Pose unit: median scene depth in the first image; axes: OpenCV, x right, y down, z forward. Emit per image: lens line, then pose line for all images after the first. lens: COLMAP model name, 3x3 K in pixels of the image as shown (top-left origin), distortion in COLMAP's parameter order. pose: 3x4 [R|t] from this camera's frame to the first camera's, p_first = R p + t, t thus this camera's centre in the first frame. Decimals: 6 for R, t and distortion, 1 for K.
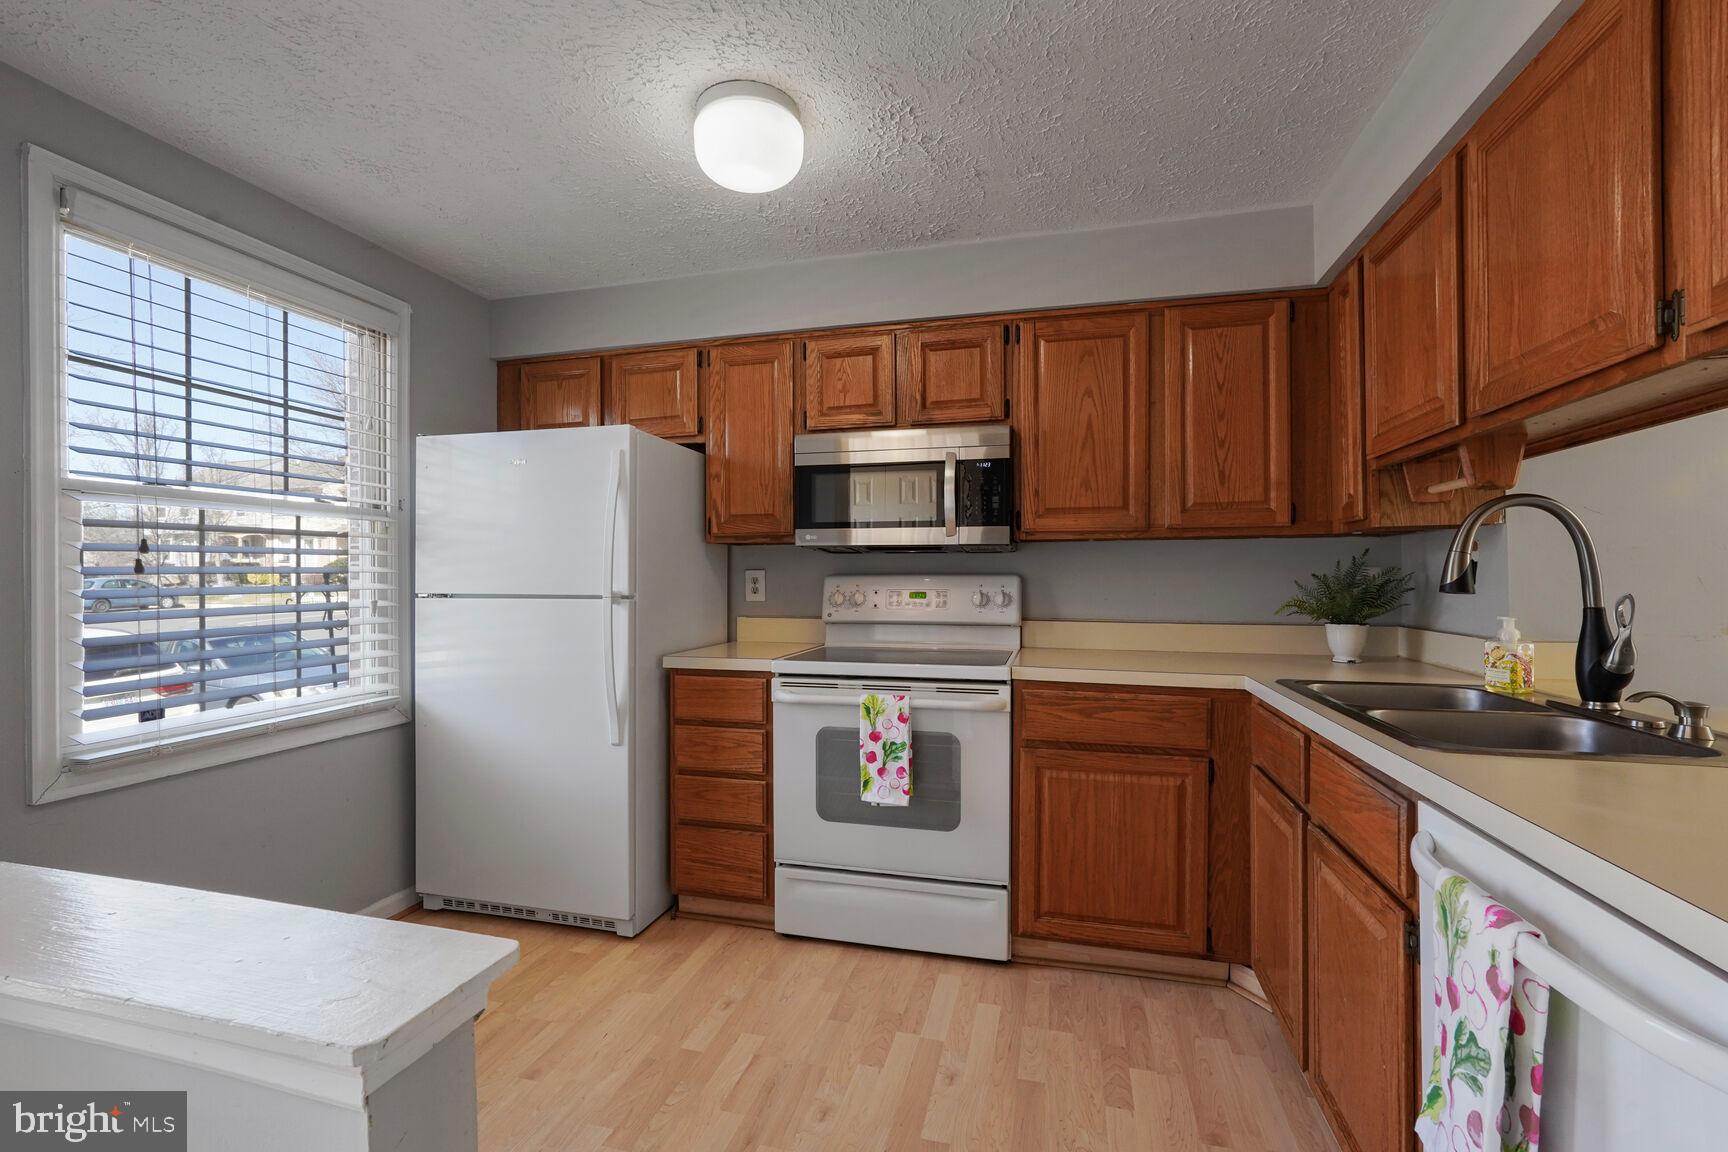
lens RADIAL K [[753.5, 0, 862.6], [0, 753.5, 575.7], [0, 0, 1]] dist [-0.016372, 0.000228]
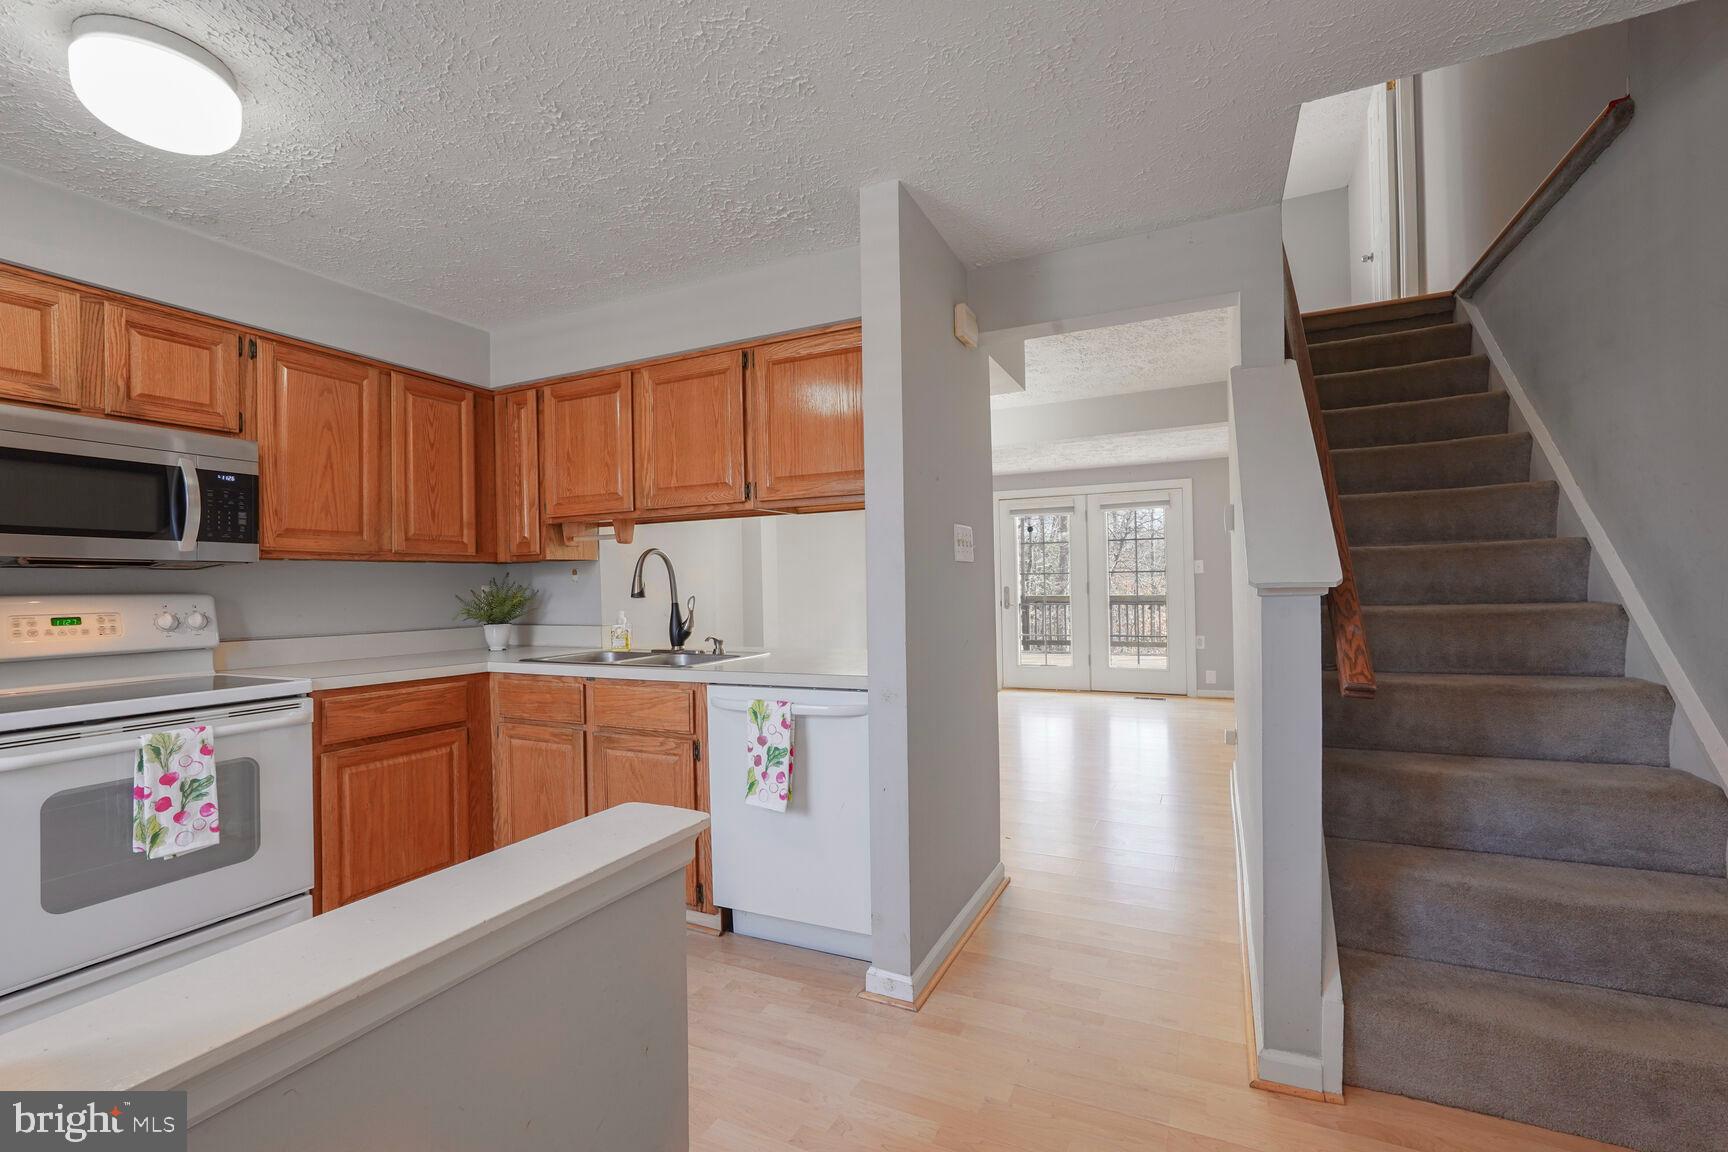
lens RADIAL K [[753.5, 0, 861.3], [0, 753.5, 579.2], [0, 0, 1]] dist [-0.016372, 0.000228]
pose [[0.176634, 0.006815, 0.984253, -0.669445], [0.015401, 0.999834, -0.009687, 0.002296], [-0.984156, 0.016870, 0.176500, 0.051316]]
